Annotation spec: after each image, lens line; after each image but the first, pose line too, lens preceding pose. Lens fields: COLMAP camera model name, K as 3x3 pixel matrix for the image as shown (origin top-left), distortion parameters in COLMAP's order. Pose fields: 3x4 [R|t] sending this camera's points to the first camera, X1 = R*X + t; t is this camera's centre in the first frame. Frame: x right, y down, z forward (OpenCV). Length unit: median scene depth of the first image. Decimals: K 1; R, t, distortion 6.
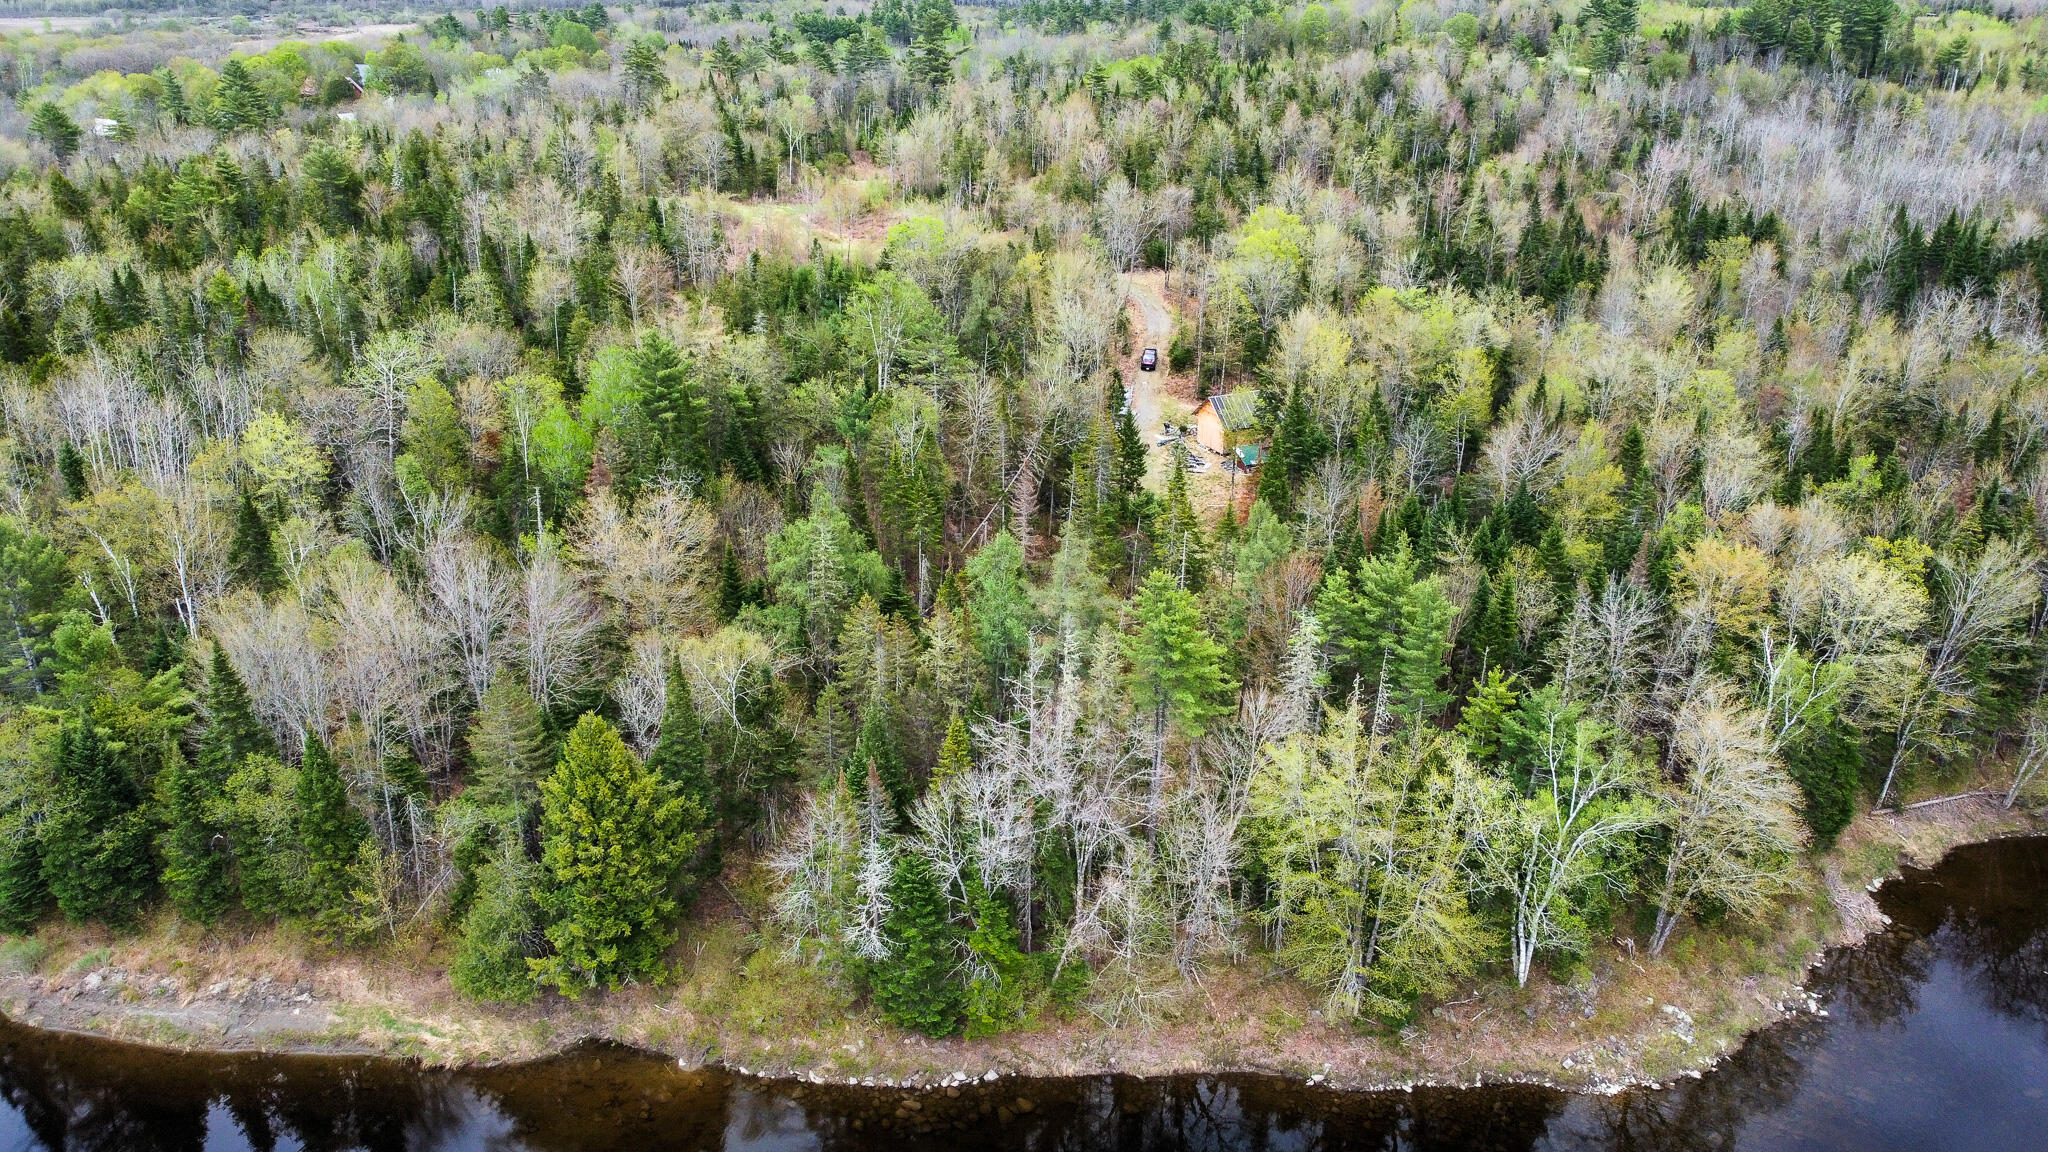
lens RADIAL K [[1549.9, 0, 1009.4], [0, 1549.9, 581.2], [0, 0, 1]] dist [0.003439, -0.006909]
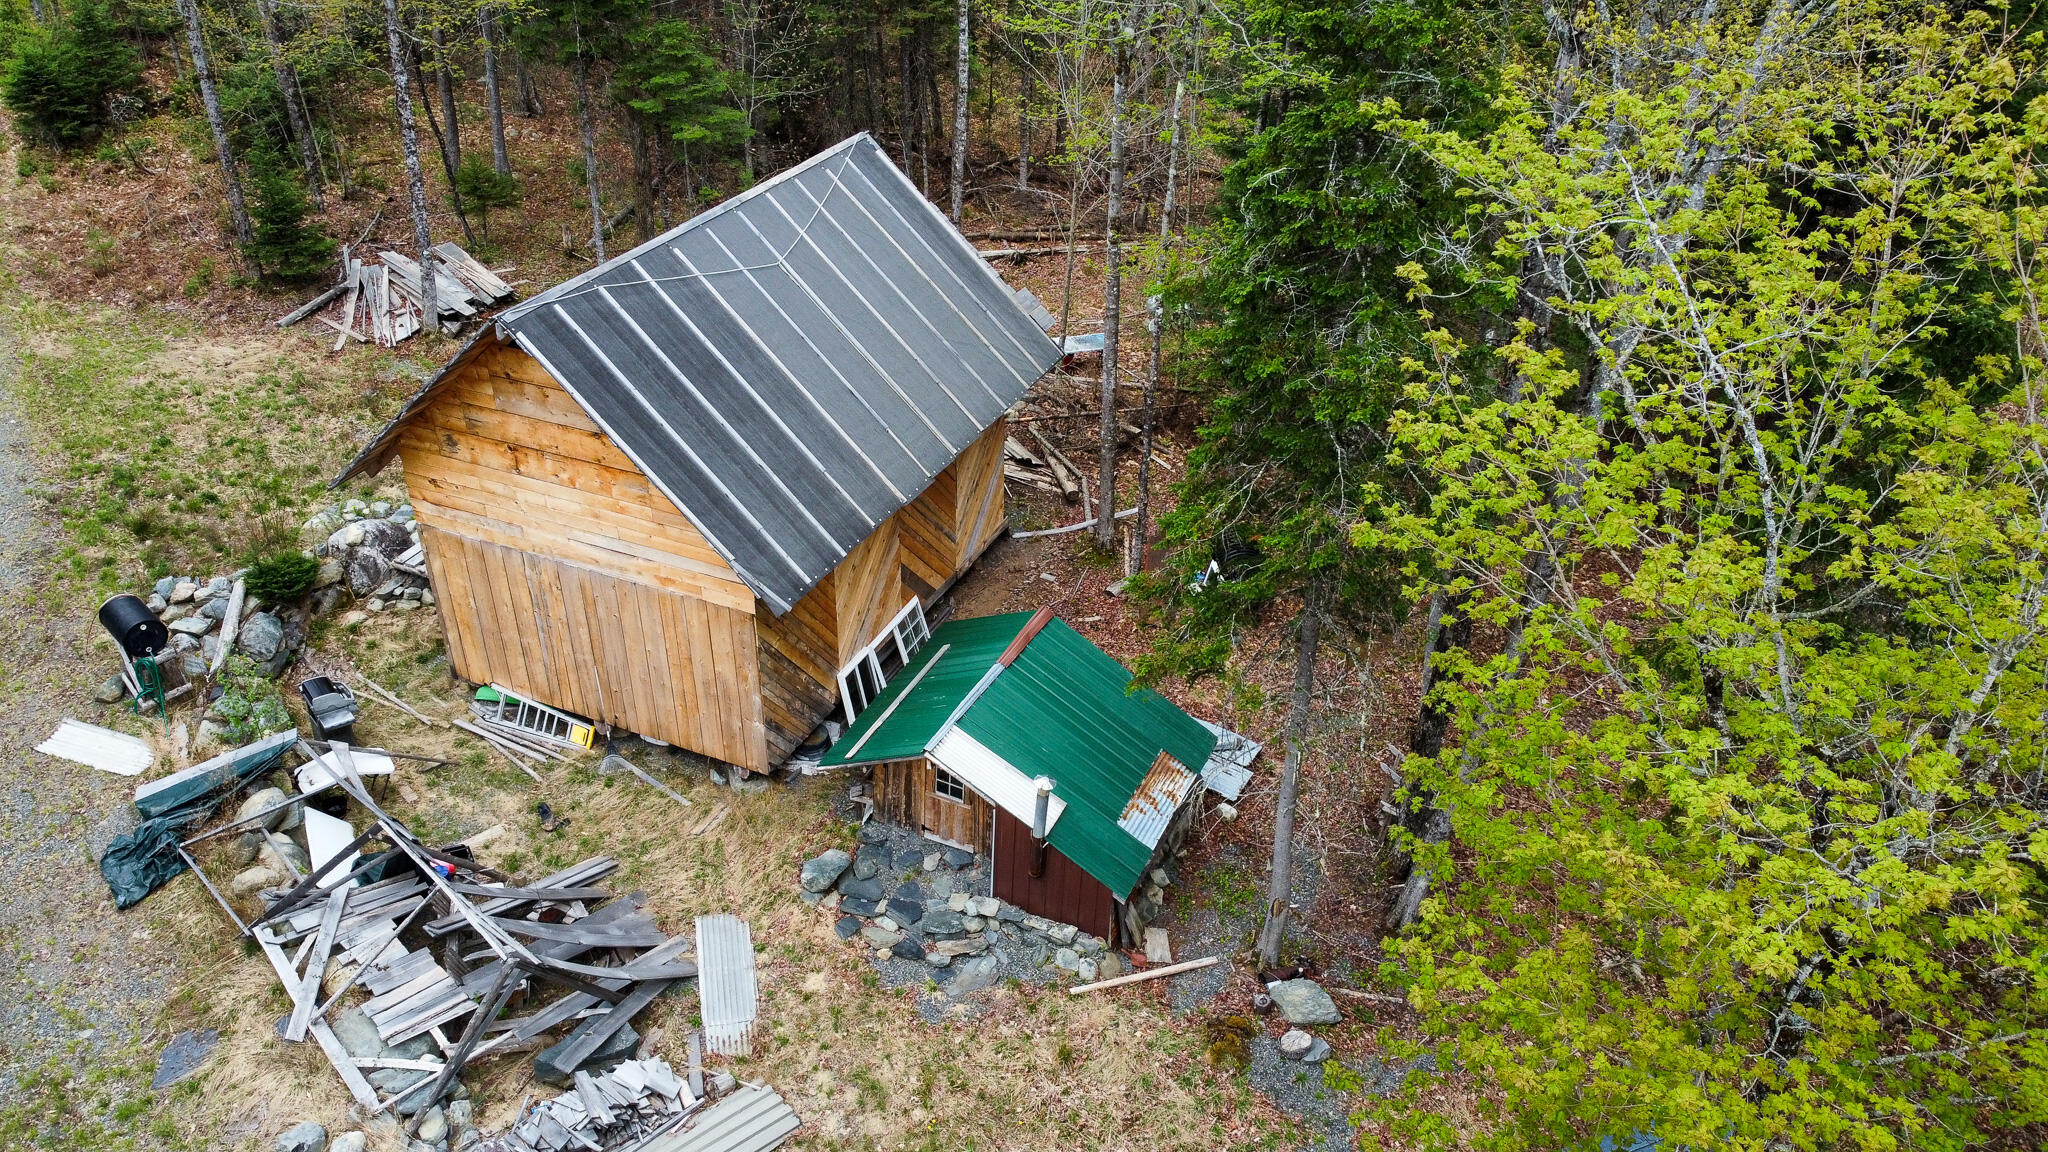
lens RADIAL K [[1549.9, 0, 1009.4], [0, 1549.9, 581.2], [0, 0, 1]] dist [0.003439, -0.006909]
pose [[0.792210, -0.322466, 0.518092, 0.072309], [0.236619, 0.944882, 0.226293, -0.087032], [-0.562508, -0.056681, 0.824847, 0.666808]]
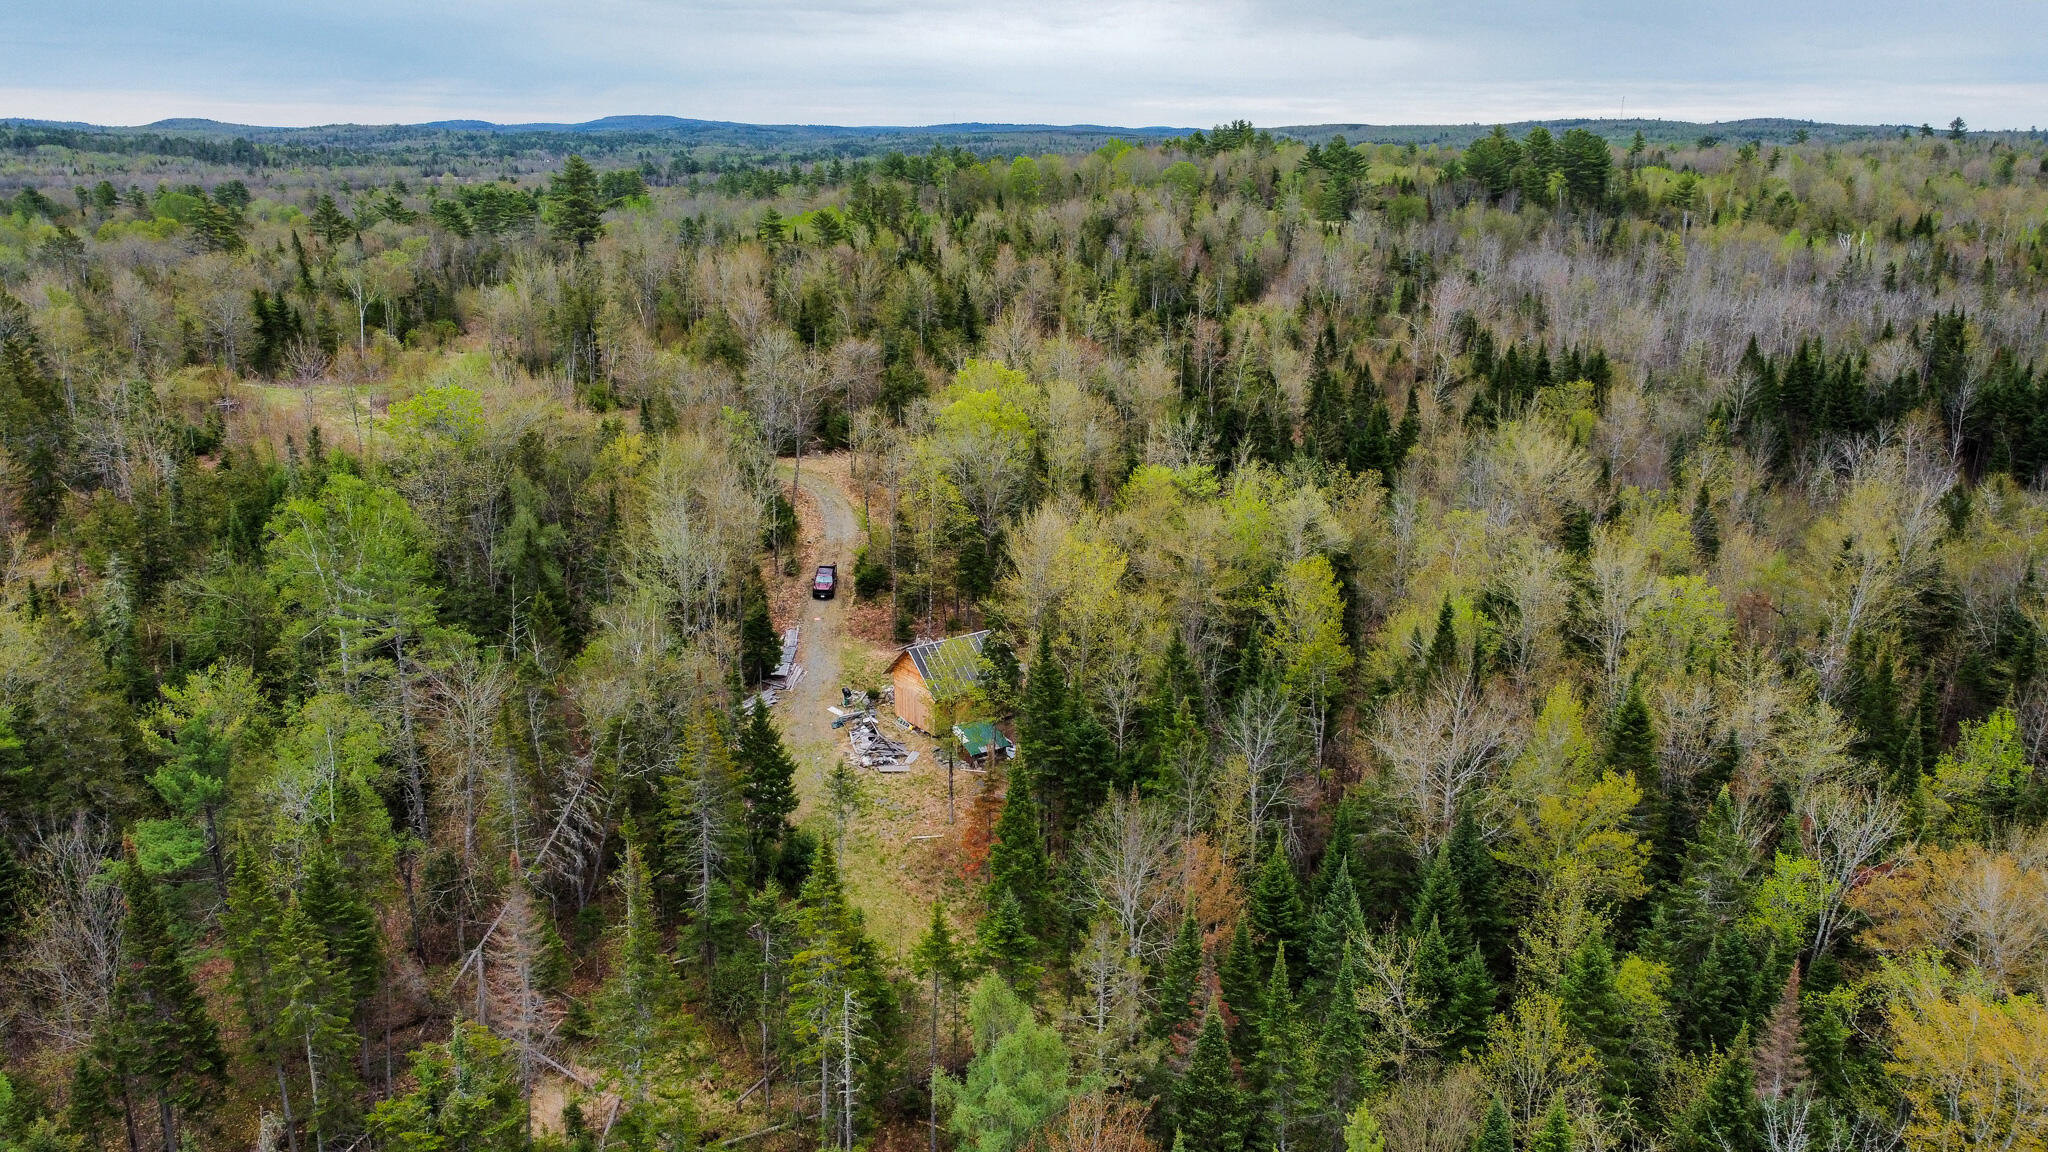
lens RADIAL K [[1549.9, 0, 1009.4], [0, 1549.9, 581.2], [0, 0, 1]] dist [0.003439, -0.006909]
pose [[0.984577, -0.052825, 0.166784, 0.048426], [0.071202, 0.991793, -0.106195, -0.055939], [-0.159806, 0.116433, 0.980258, 0.271603]]
